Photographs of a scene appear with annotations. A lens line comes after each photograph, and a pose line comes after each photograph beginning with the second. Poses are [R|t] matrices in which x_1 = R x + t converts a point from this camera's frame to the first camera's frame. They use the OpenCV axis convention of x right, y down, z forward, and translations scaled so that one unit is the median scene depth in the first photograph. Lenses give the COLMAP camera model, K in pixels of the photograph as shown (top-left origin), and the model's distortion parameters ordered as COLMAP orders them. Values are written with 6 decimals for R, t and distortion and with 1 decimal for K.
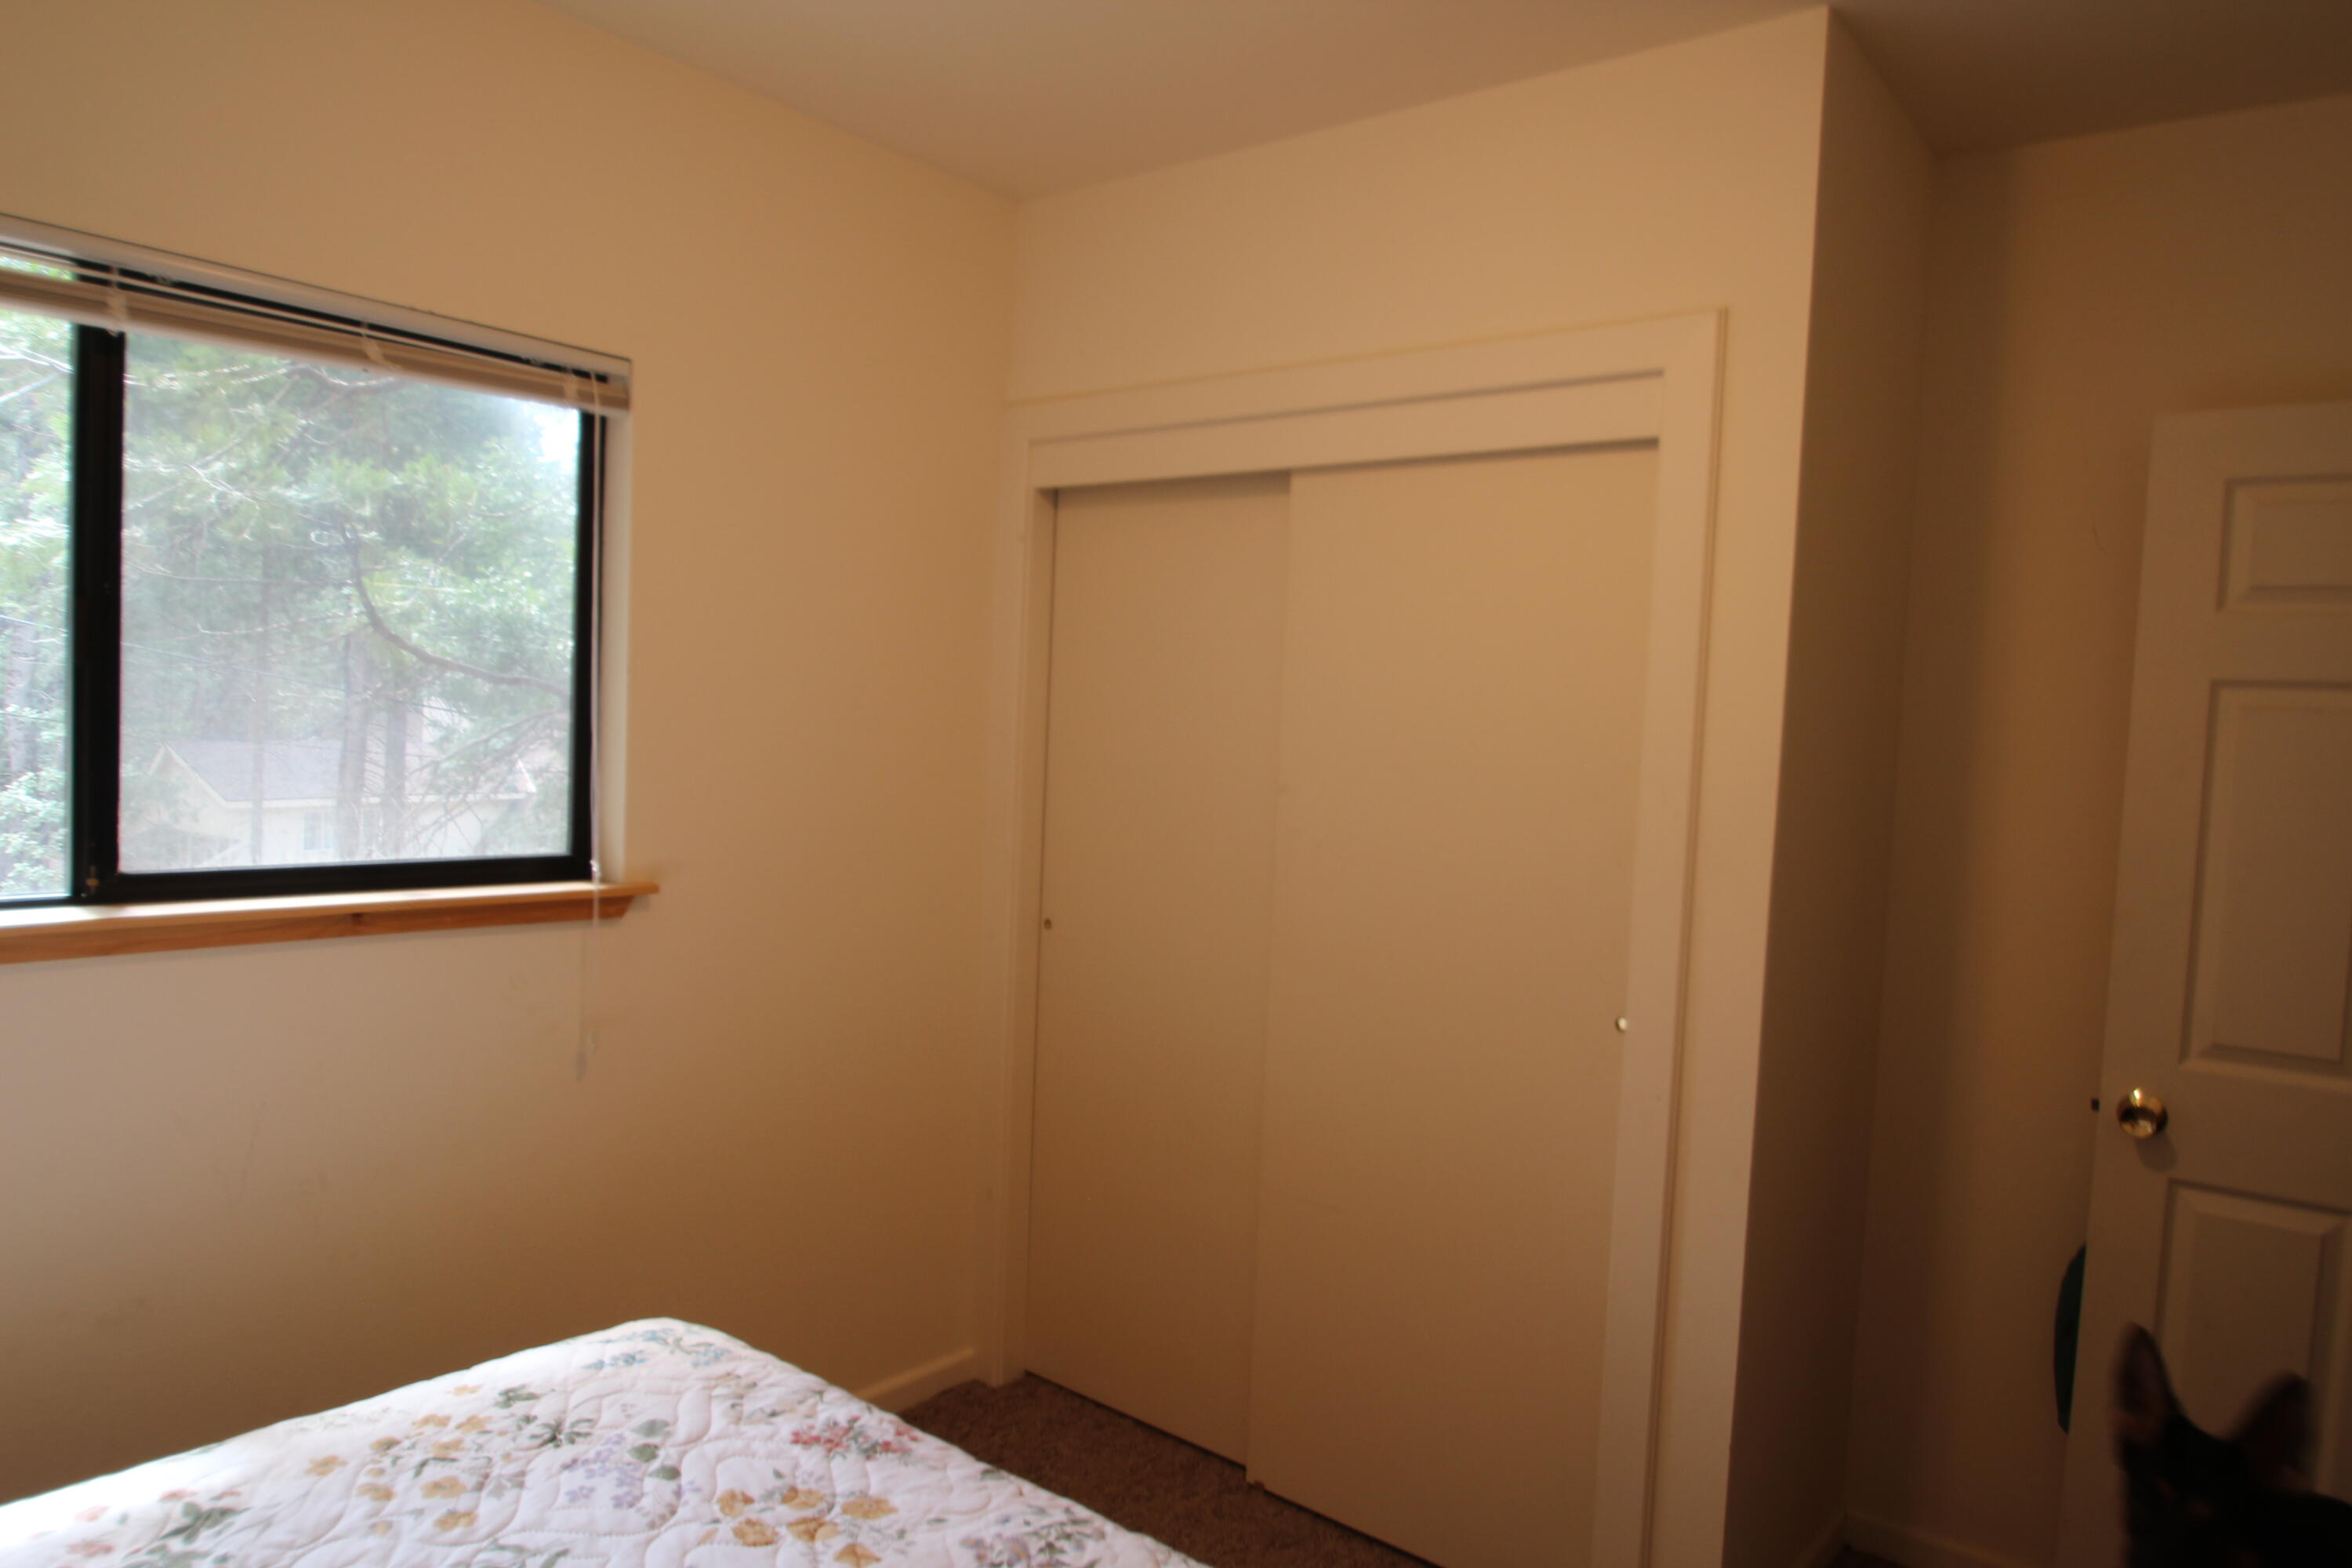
lens RADIAL K [[1490.9, 0, 1176.0], [0, 1490.9, 784.0], [0, 0, 1]] dist [-0.002950, -0.000629]
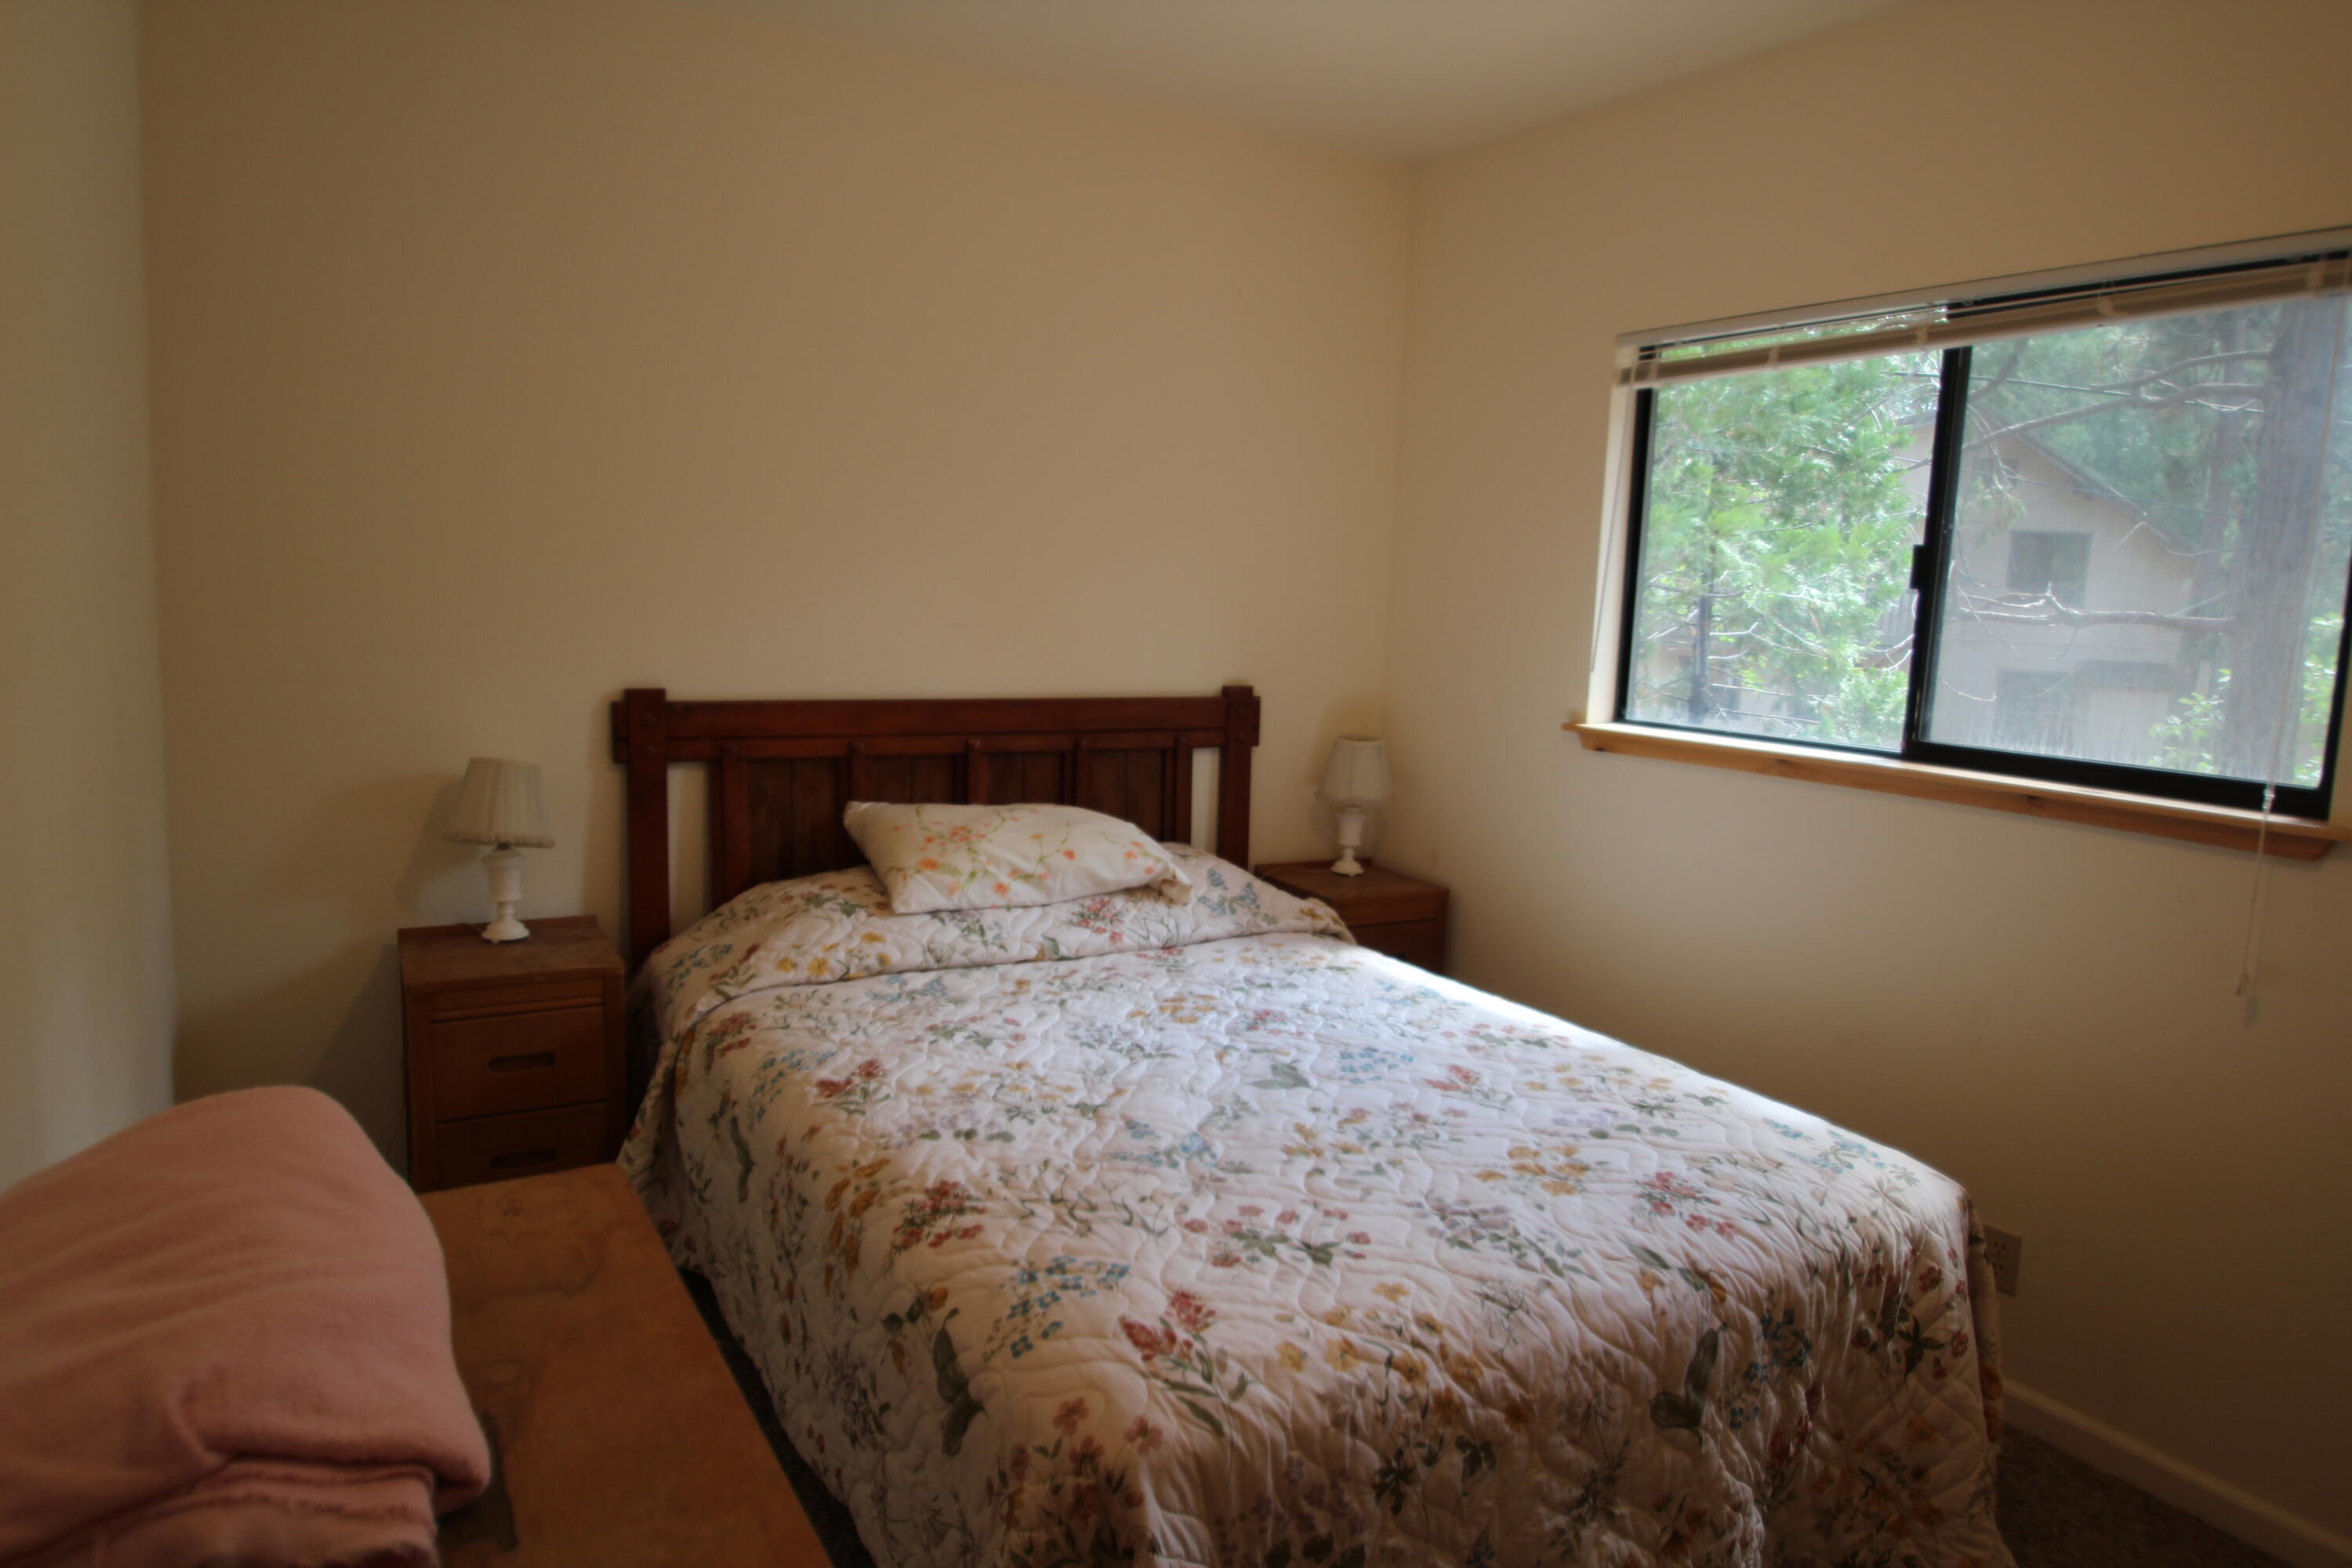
lens RADIAL K [[1490.9, 0, 1176.0], [0, 1490.9, 784.0], [0, 0, 1]] dist [-0.002950, -0.000629]
pose [[-0.329759, 0.071741, -0.941336, 1.024521], [-0.097736, 0.989156, 0.109623, 0.018691], [0.938993, 0.128151, -0.319171, 0.964567]]
